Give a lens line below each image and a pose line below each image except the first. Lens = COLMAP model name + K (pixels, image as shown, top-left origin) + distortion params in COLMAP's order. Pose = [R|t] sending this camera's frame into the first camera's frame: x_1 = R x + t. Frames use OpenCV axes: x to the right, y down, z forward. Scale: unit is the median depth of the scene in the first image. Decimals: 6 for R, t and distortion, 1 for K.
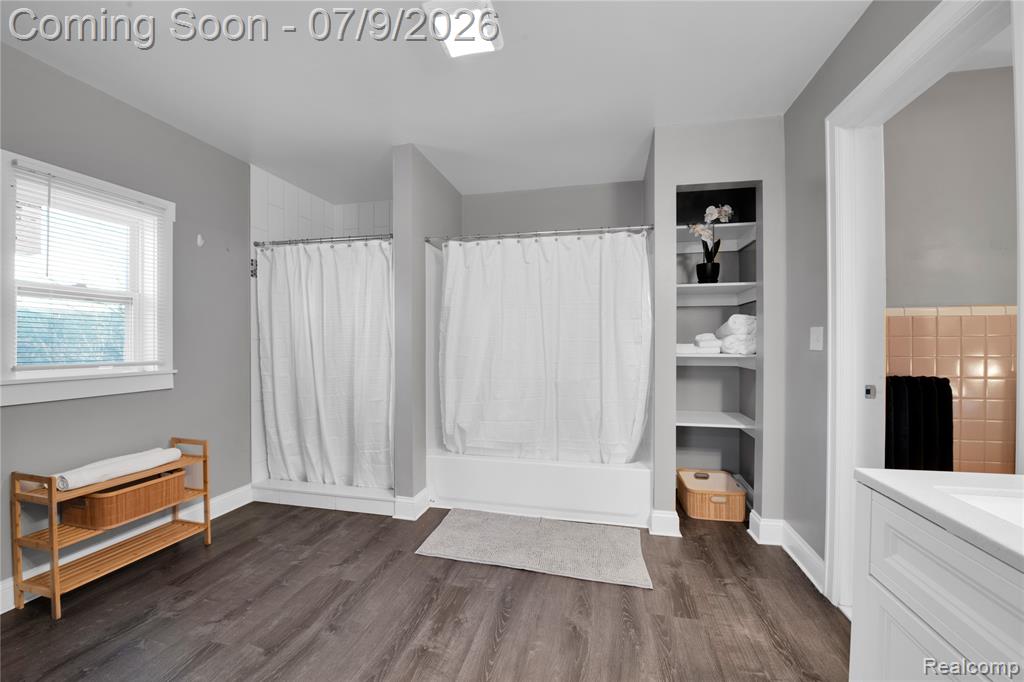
lens RADIAL K [[420.1, 0, 507.5], [0, 420.1, 342.7], [0, 0, 1]] dist [-0.001253, -0.004686]
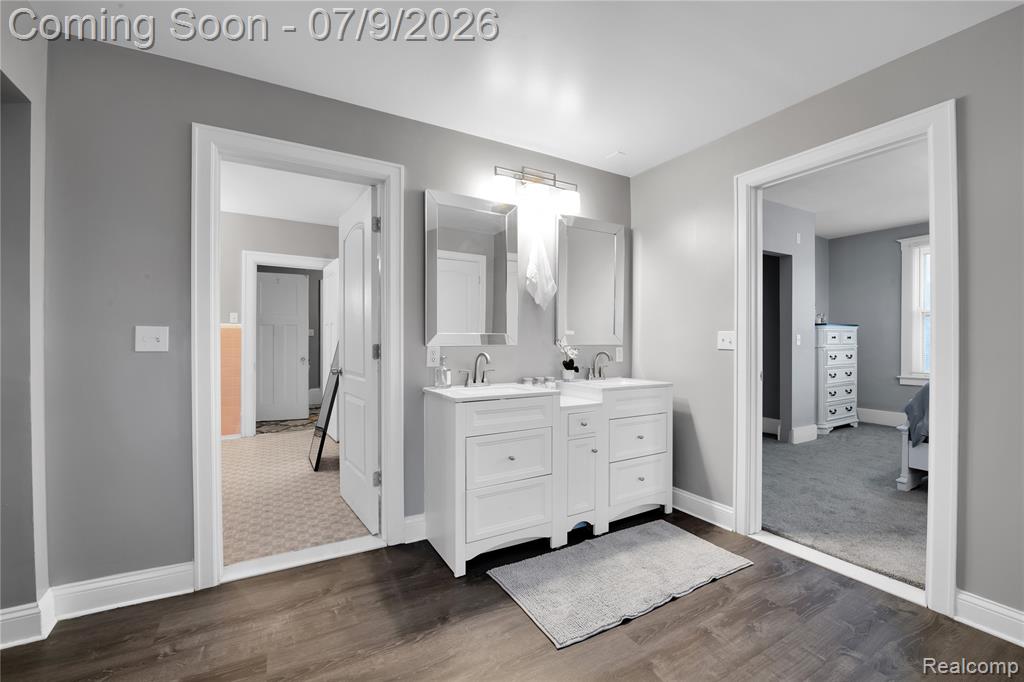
lens RADIAL K [[420.1, 0, 507.5], [0, 420.1, 342.7], [0, 0, 1]] dist [-0.001253, -0.004686]
pose [[-0.671731, -0.003111, 0.740788, -0.511133], [-0.001287, 0.999995, 0.003032, -0.003511], [-0.740794, 0.001083, -0.671732, 1.145857]]
